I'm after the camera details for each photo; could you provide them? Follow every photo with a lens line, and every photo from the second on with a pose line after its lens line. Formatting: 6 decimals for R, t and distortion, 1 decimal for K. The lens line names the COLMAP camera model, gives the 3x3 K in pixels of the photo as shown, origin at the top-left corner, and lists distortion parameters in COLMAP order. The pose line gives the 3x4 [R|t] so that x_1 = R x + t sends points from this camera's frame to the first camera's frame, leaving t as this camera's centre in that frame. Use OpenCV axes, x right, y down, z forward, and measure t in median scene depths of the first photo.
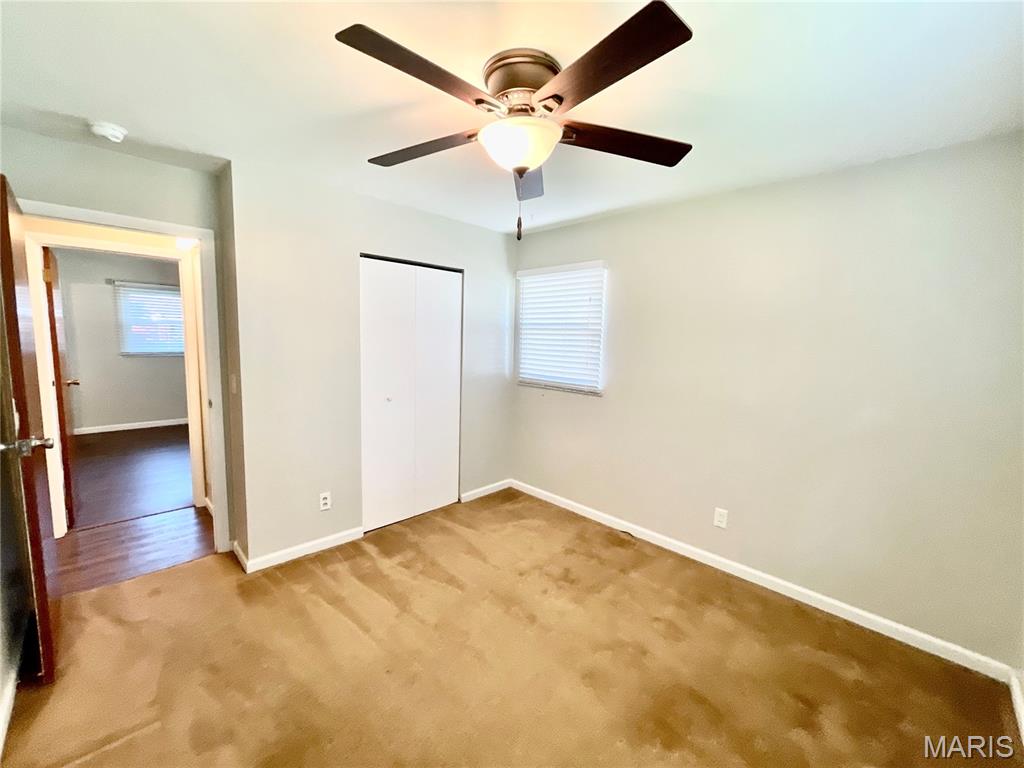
lens RADIAL K [[417.3, 0, 511.6], [0, 417.3, 381.6], [0, 0, 1]] dist [0.002646, 0.000333]
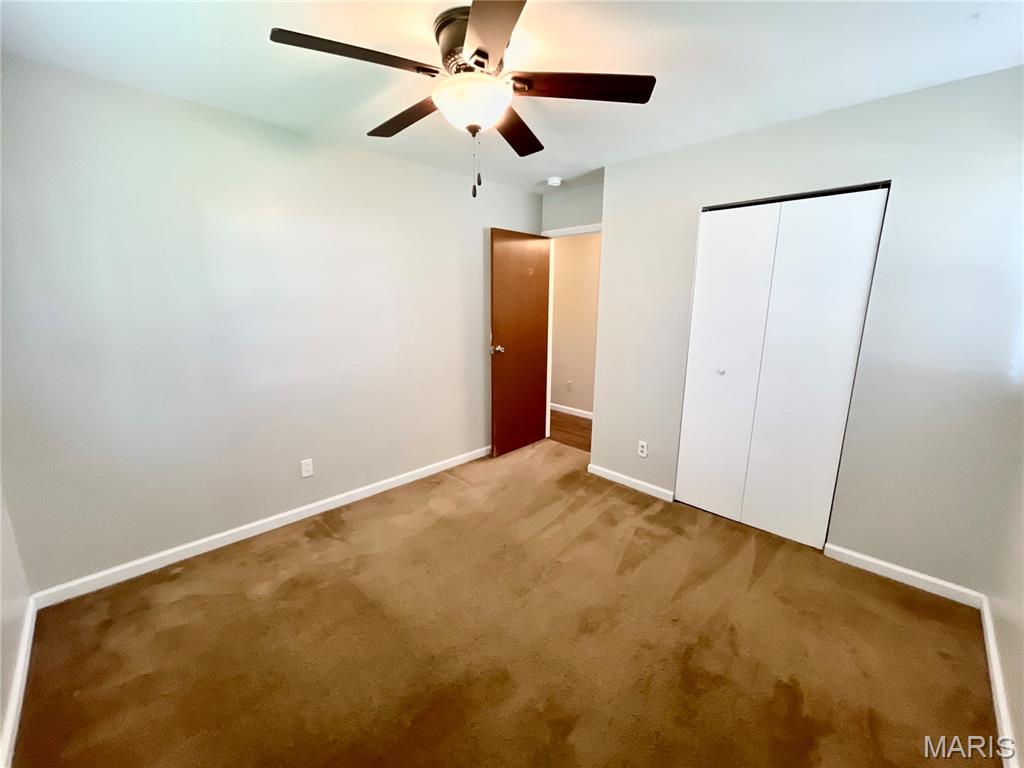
lens RADIAL K [[417.3, 0, 509.0], [0, 417.3, 383.3], [0, 0, 1]] dist [0.002646, 0.000333]
pose [[0.003328, 0.174388, -0.984671, 0.620231], [-0.117245, 0.977954, 0.172802, -0.036576], [0.993097, 0.114873, 0.023701, 0.598819]]
